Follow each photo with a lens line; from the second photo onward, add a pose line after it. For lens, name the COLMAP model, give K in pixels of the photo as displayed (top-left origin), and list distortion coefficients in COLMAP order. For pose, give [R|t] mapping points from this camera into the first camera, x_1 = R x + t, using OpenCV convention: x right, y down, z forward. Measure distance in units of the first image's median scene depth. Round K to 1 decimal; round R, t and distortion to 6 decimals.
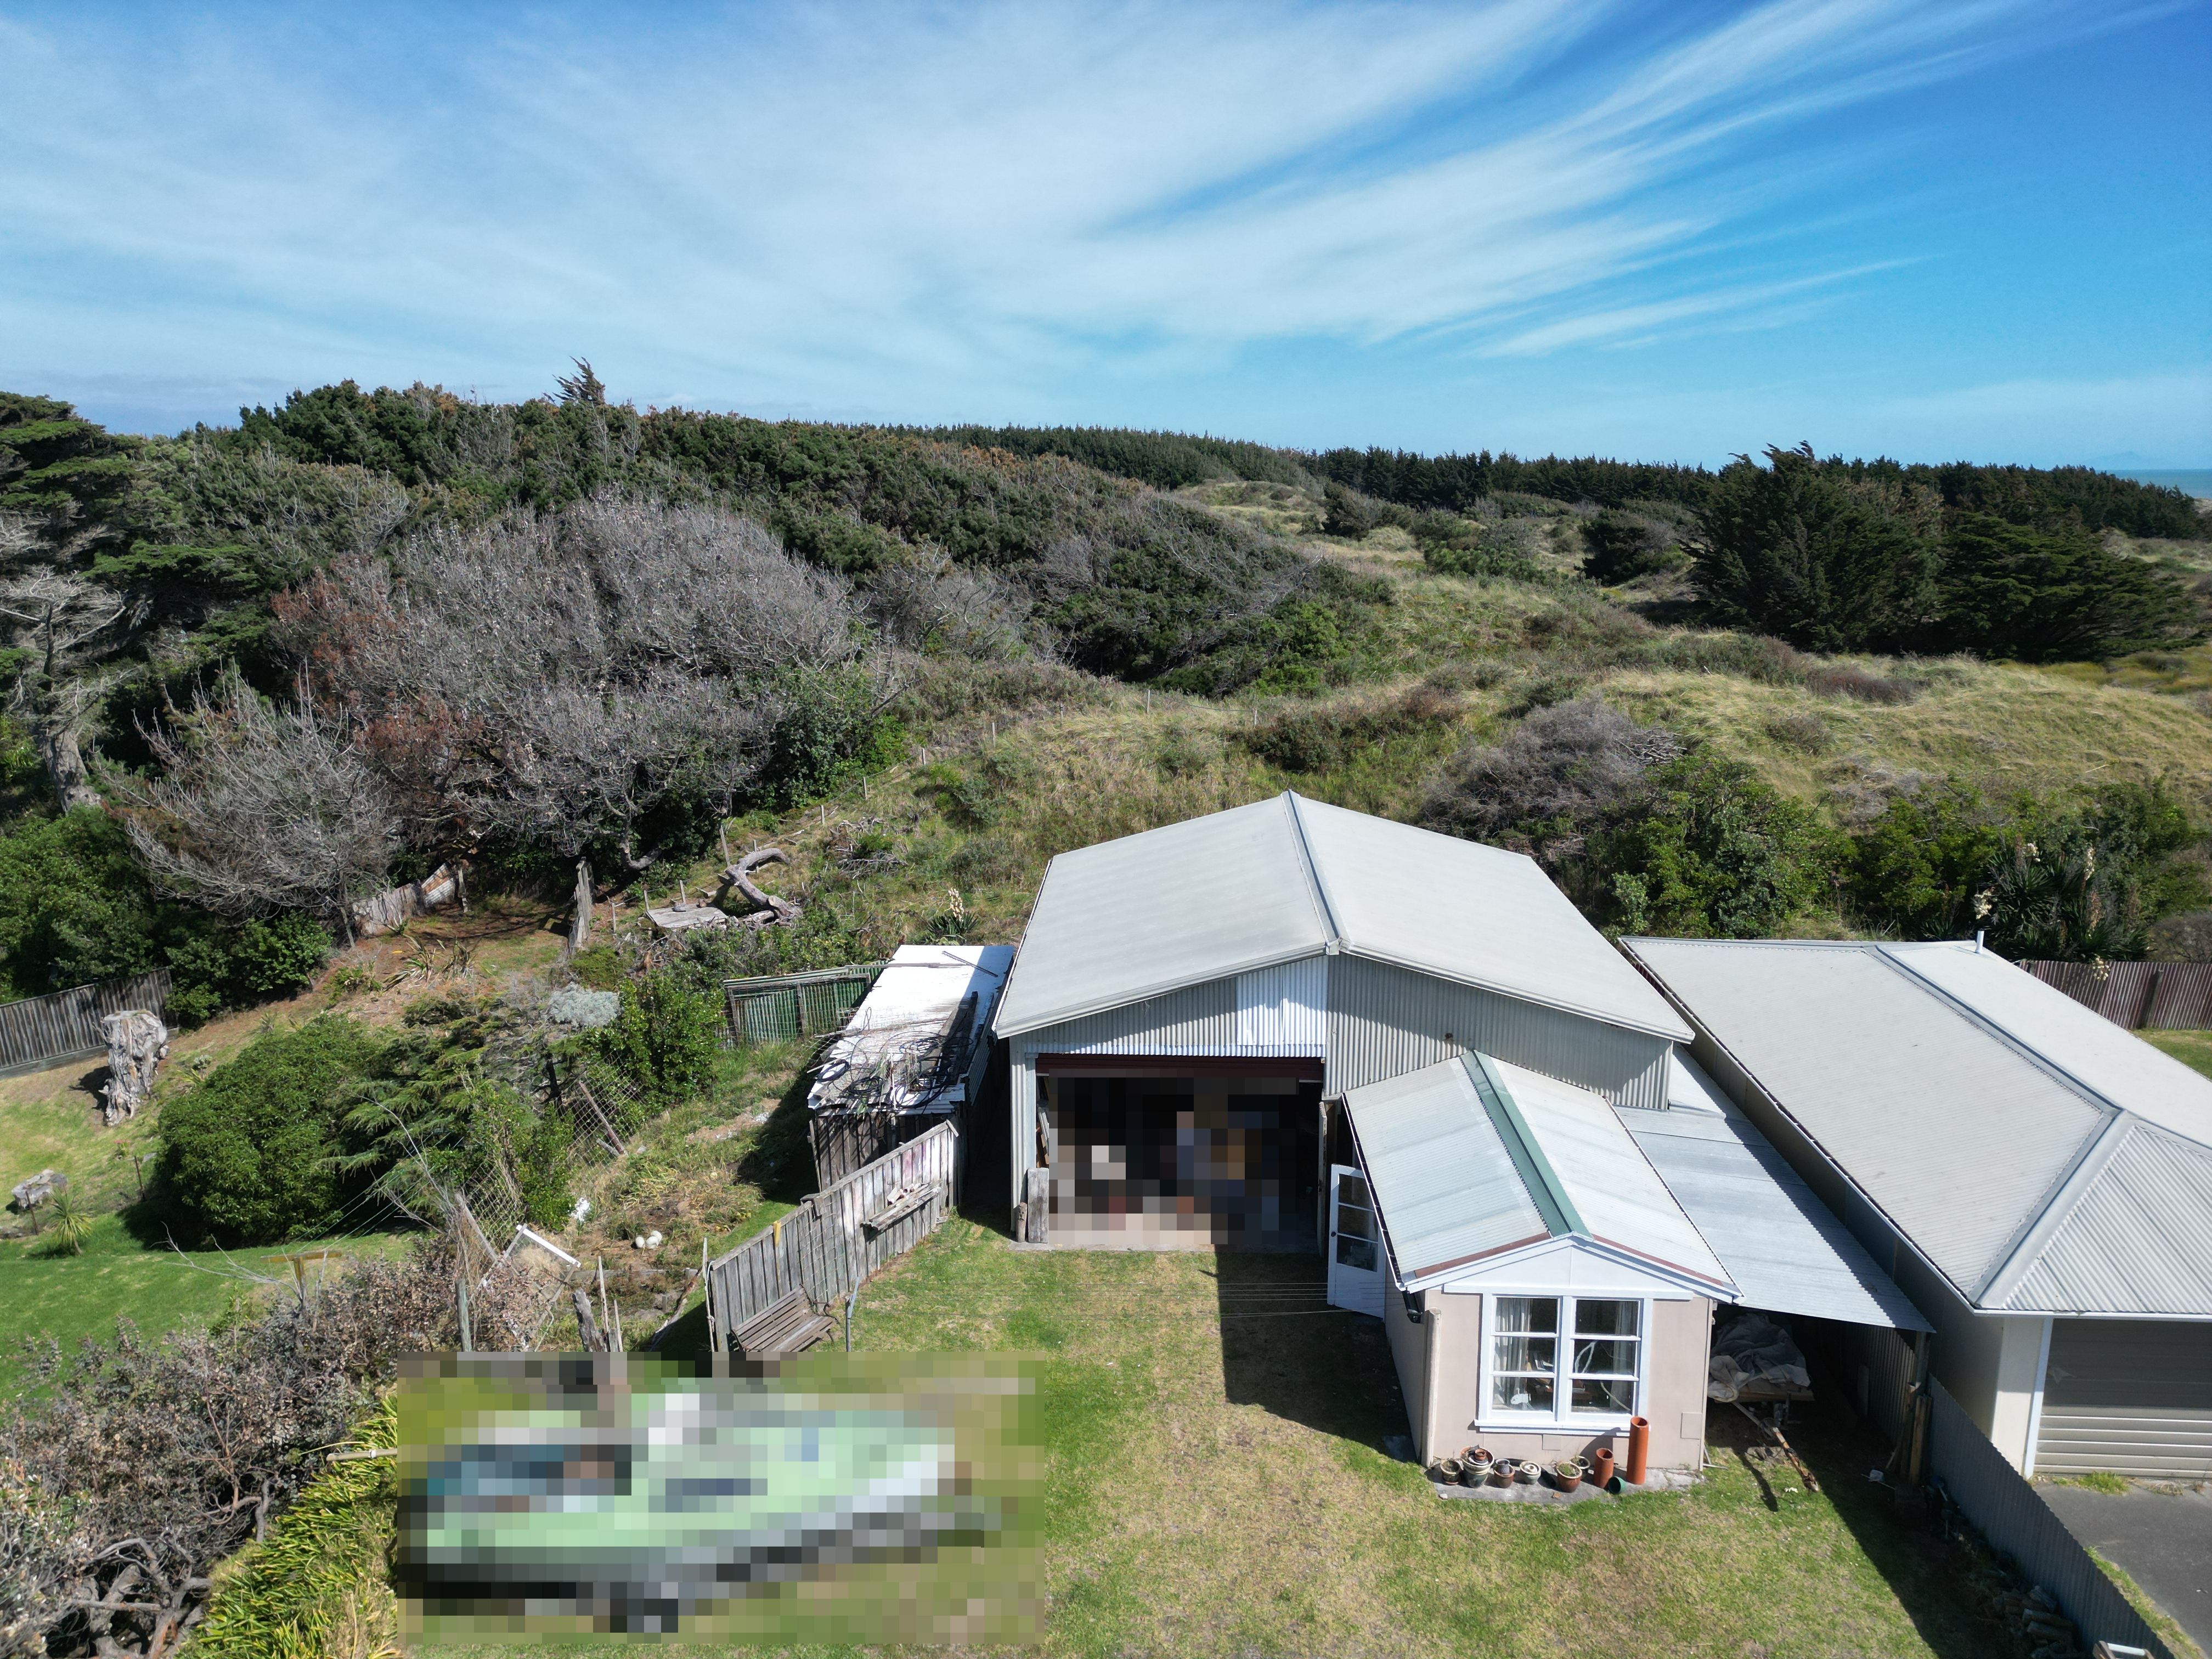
lens RADIAL K [[1546.3, 0, 1106.0], [0, 1546.3, 829.5], [0, 0, 1]] dist [0.047056, -0.048262]
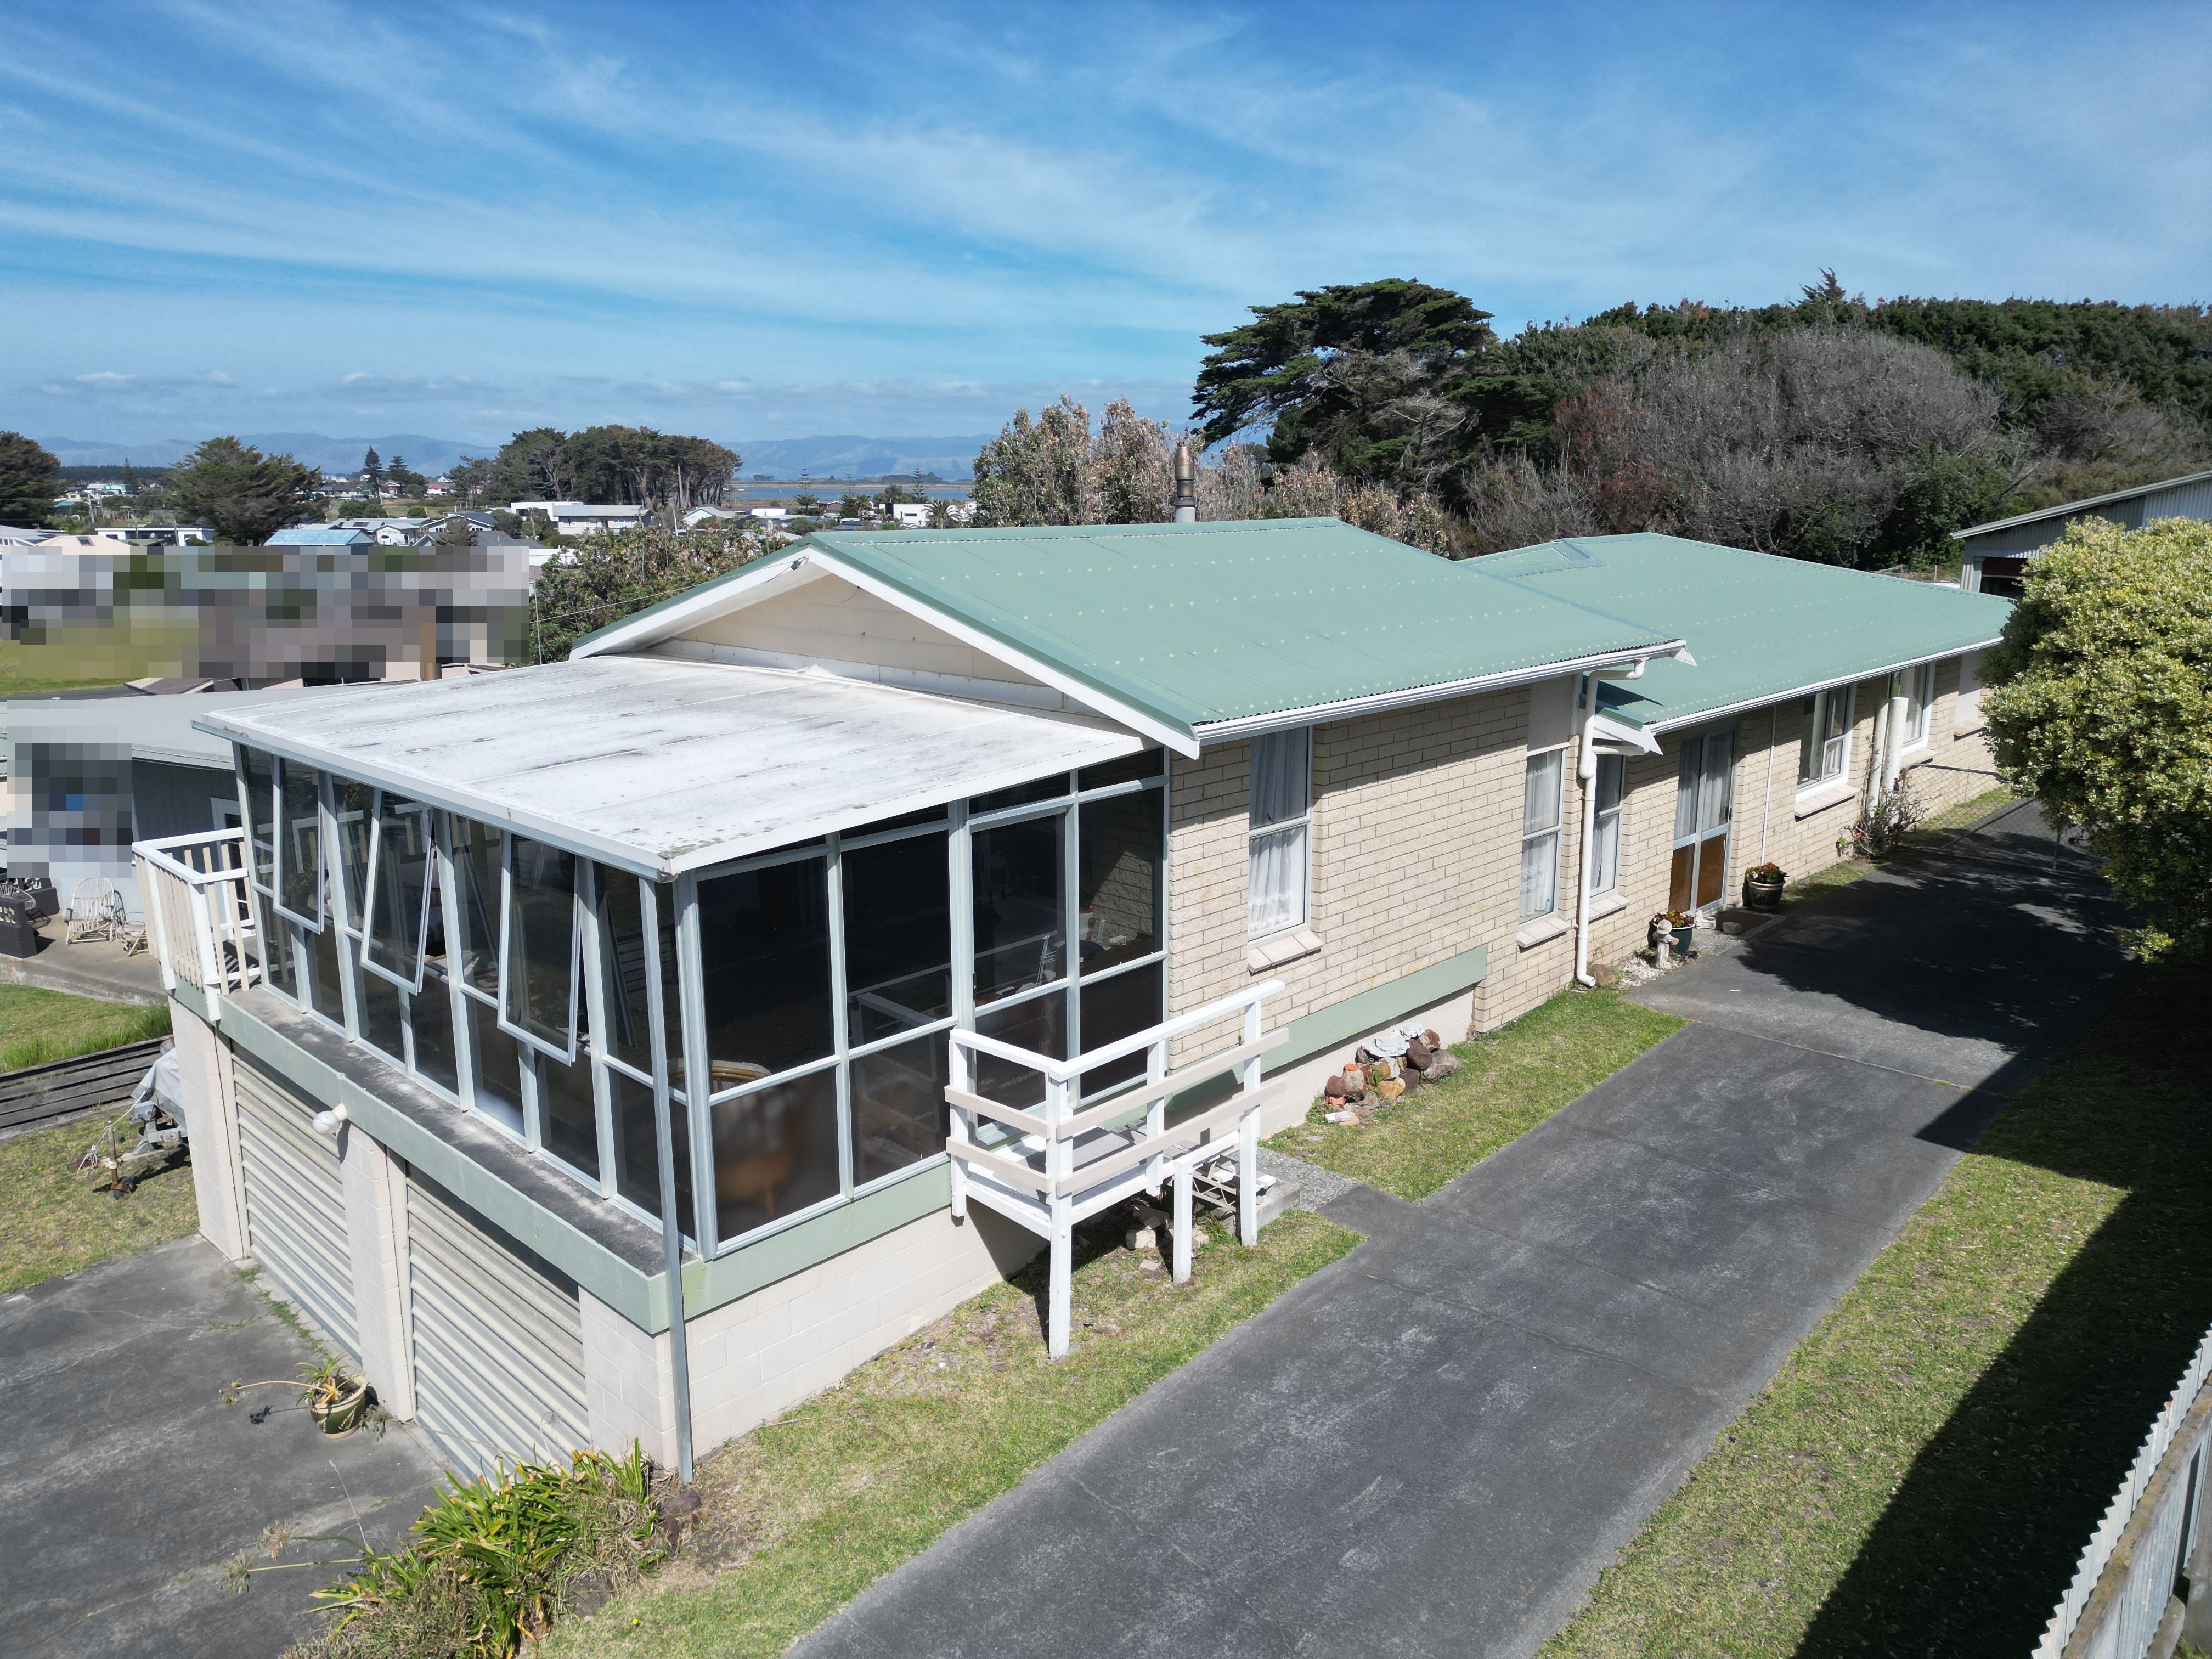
lens RADIAL K [[1540.7, 0, 1116.3], [0, 1540.7, 809.1], [0, 0, 1]] dist [0.070678, -0.044536]
pose [[0.735325, 0.144820, -0.662061, 0.127074], [-0.152426, 0.987213, 0.046652, 0.146298], [0.660352, 0.066611, 0.747997, -0.233230]]
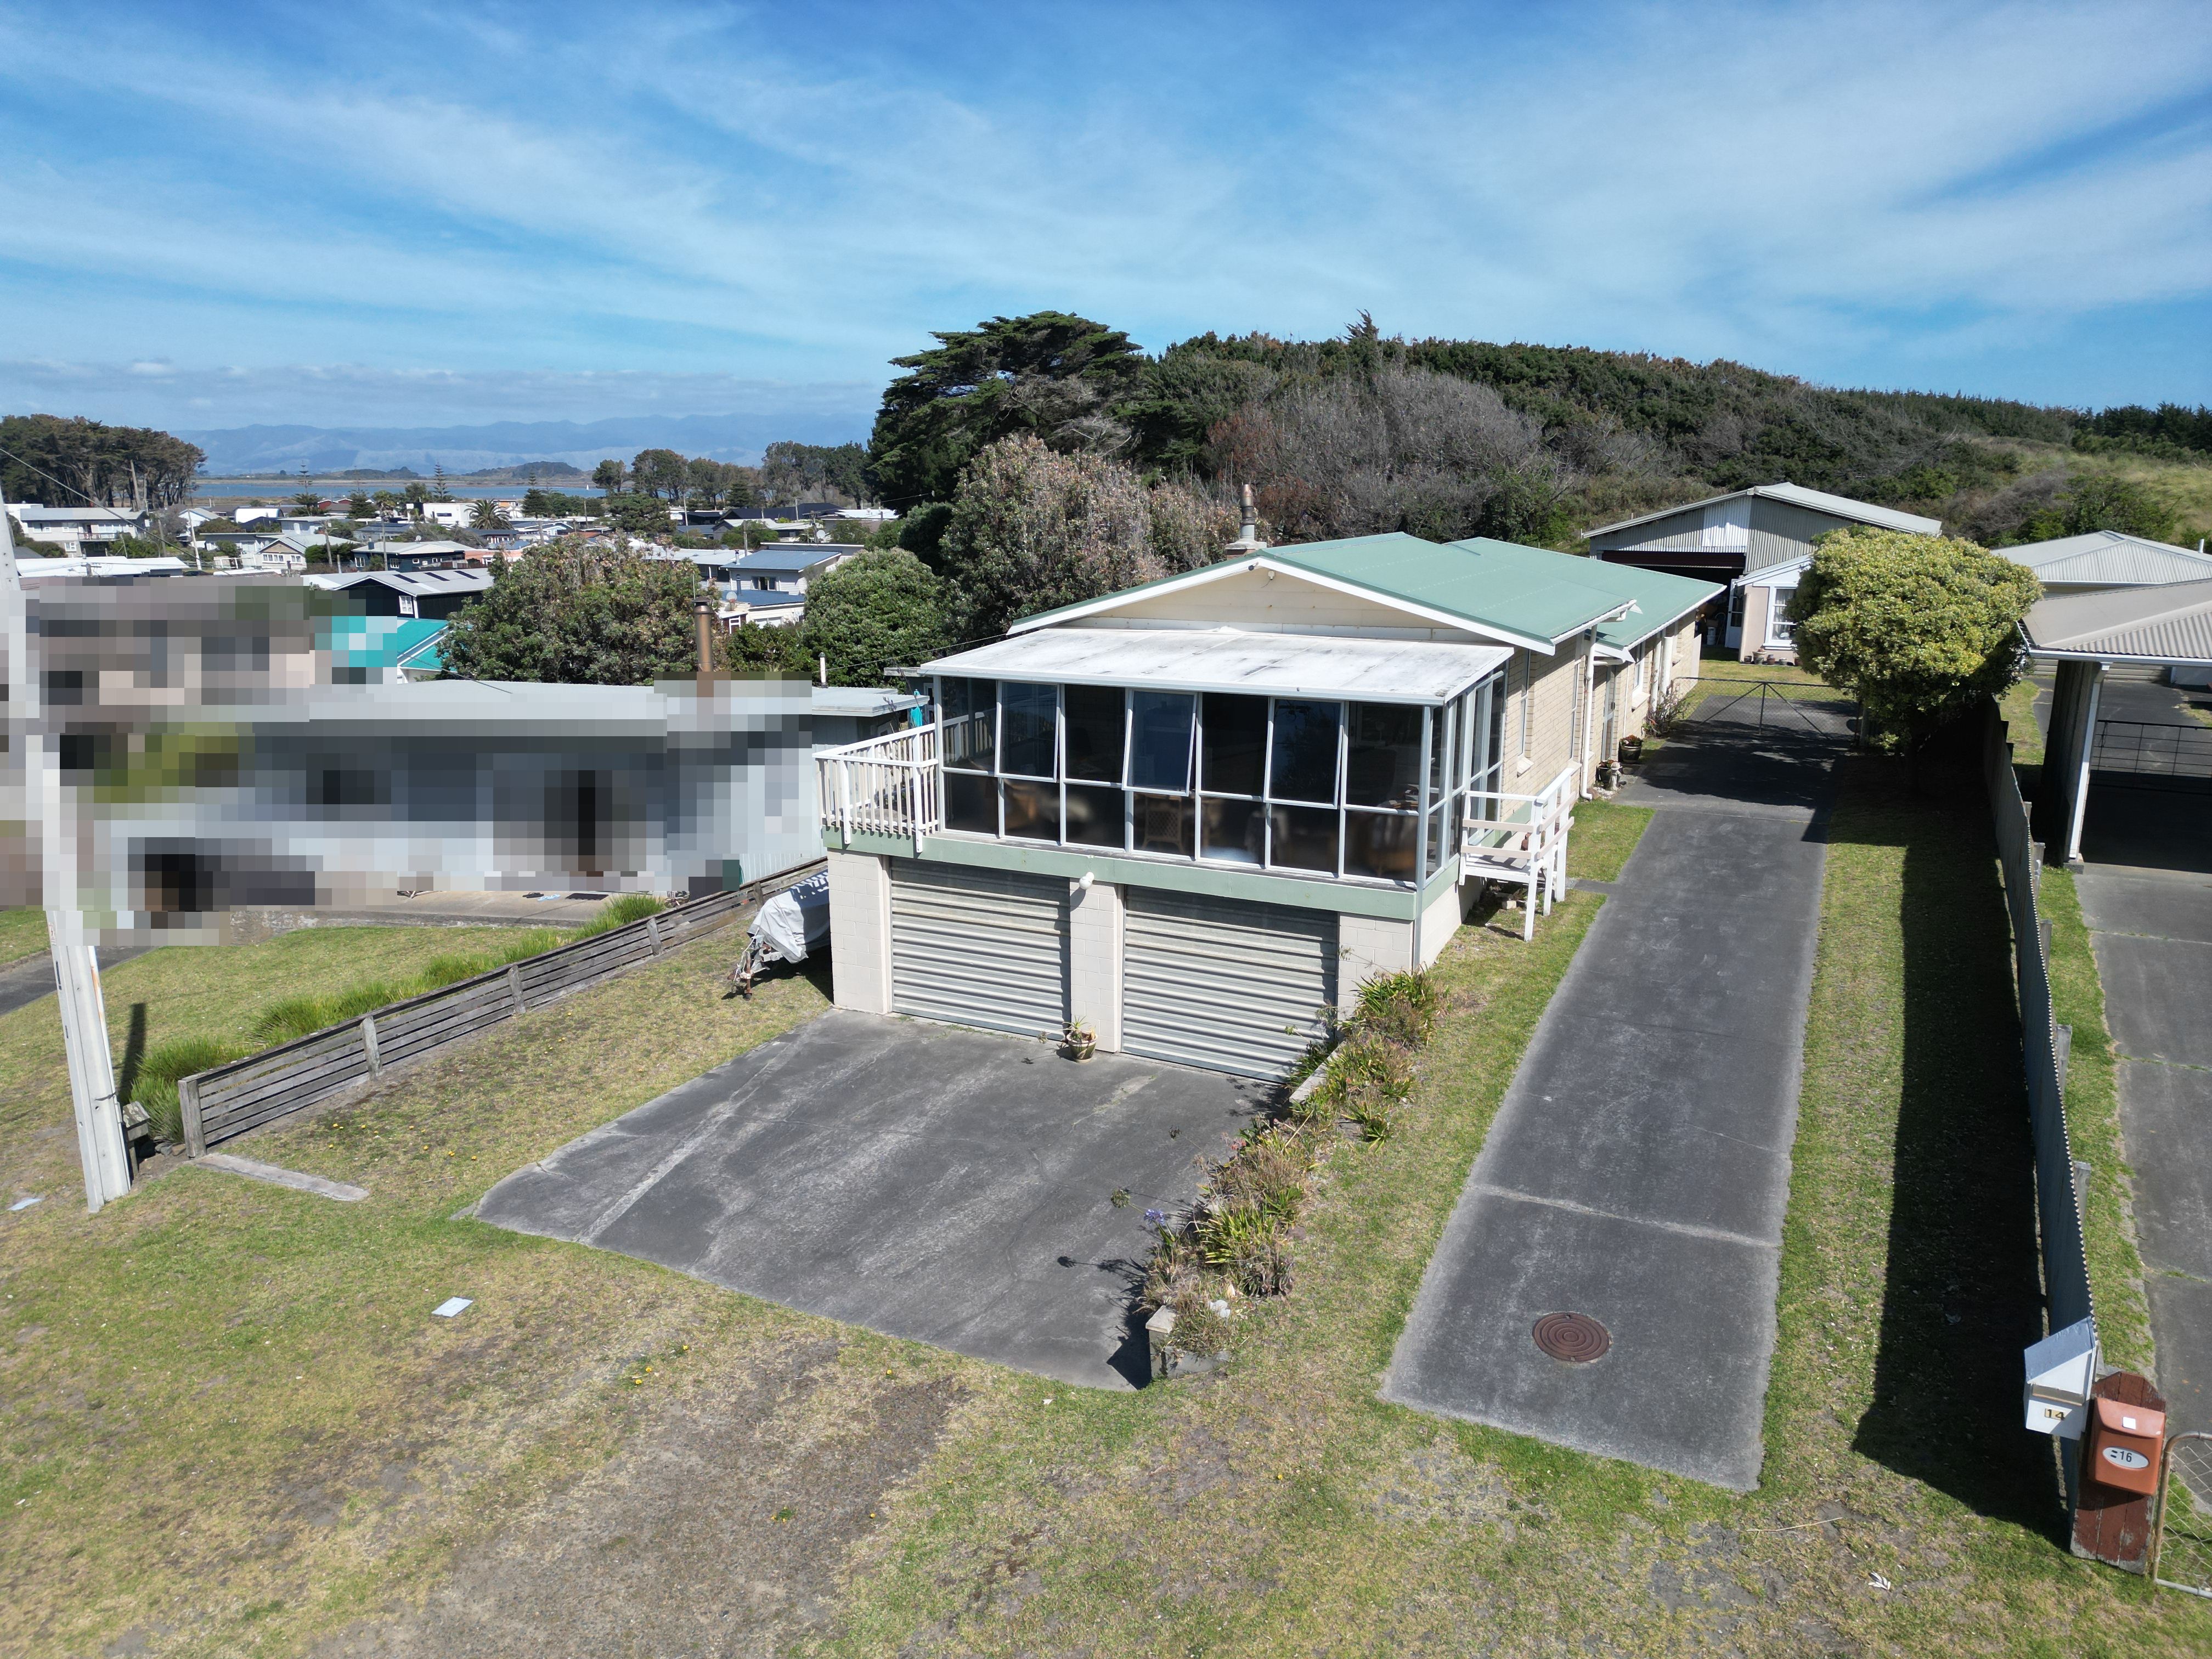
lens RADIAL K [[1541.9, 0, 1106.0], [0, 1541.9, 829.5], [0, 0, 1]] dist [0.119553, -0.128595]
pose [[0.904632, 0.096564, -0.415111, 0.089146], [-0.096270, 0.995119, 0.021690, 0.180120], [0.415179, 0.020341, 0.909512, -0.417035]]
